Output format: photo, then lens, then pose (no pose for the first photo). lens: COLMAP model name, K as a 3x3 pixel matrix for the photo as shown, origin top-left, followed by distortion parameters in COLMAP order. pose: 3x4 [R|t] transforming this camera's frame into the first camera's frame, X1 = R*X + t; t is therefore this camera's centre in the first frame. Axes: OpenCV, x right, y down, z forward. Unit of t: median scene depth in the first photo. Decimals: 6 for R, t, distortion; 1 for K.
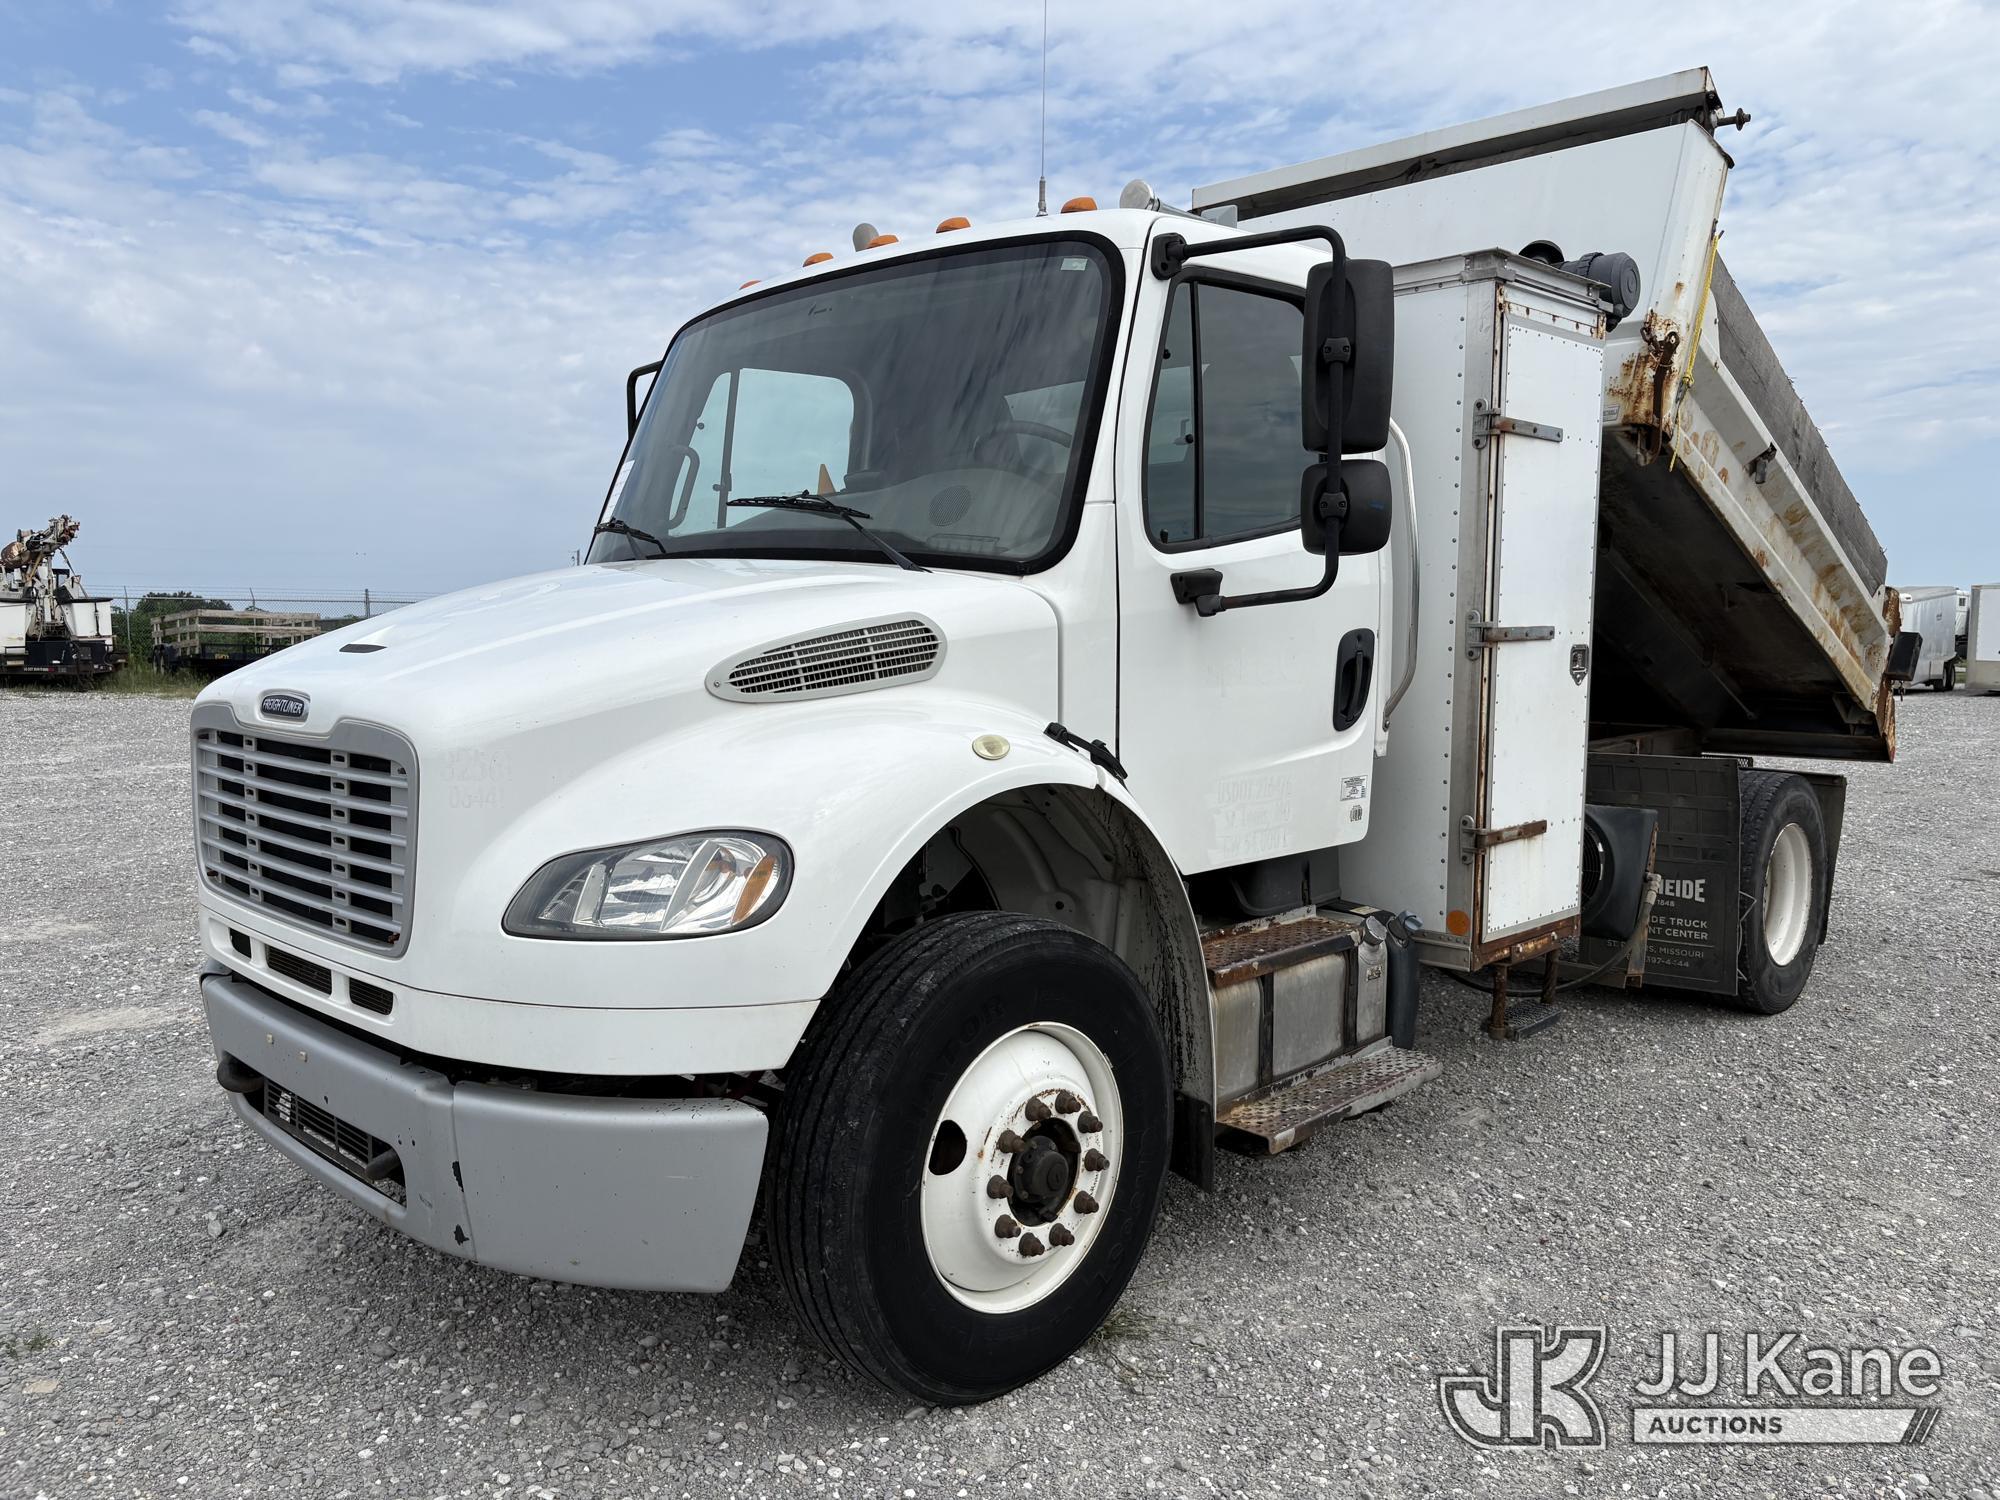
lens RADIAL K [[1487.5, 0, 986.2], [0, 1487.5, 740.1], [0, 0, 1]] dist [0.045674, 0.005528]
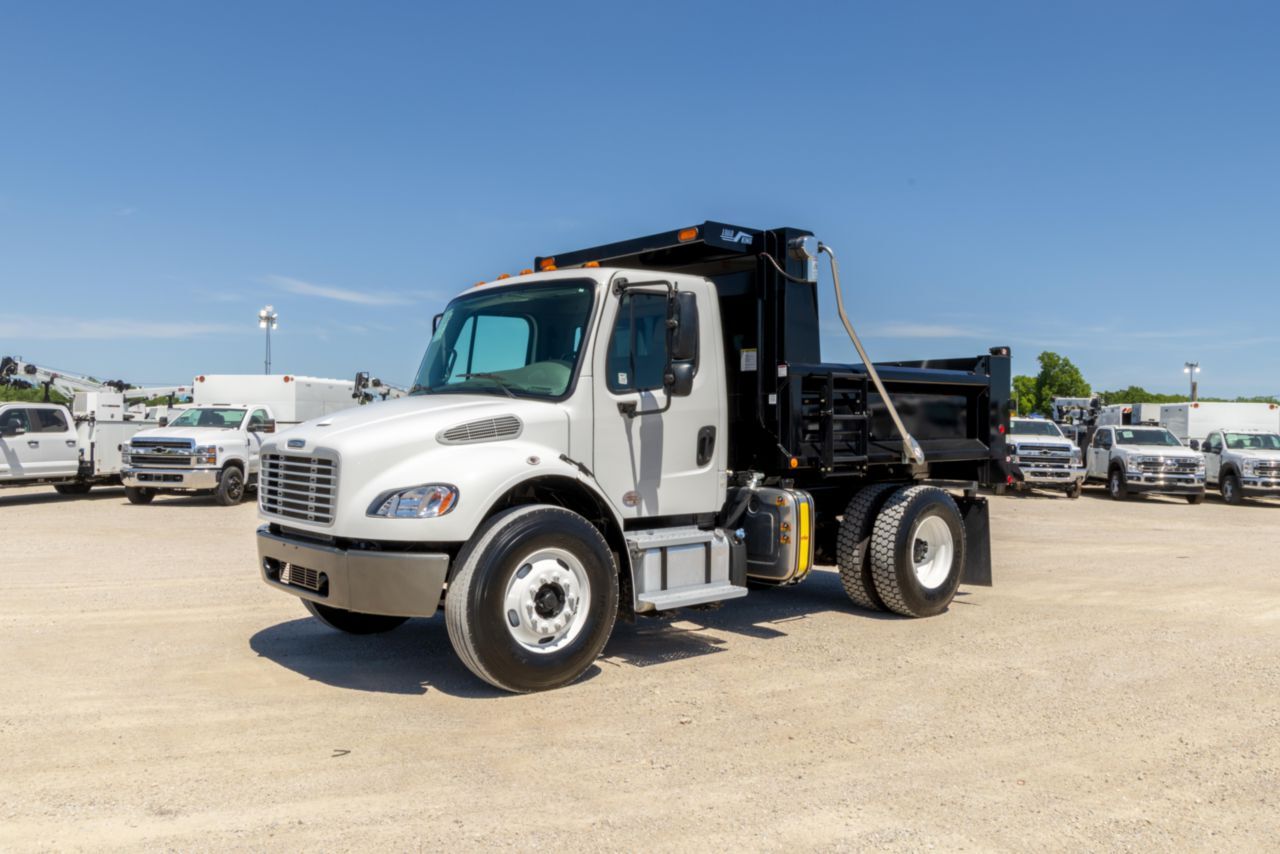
lens RADIAL K [[1065.2, 0, 650.0], [0, 1065.2, 419.4], [0, 0, 1]] dist [0.013585, 0.003822]
pose [[0.996825, 0.015205, -0.078162, 0.359763], [-0.022943, 0.994816, -0.099072, 0.115371], [0.076251, 0.100551, 0.992006, -0.959855]]
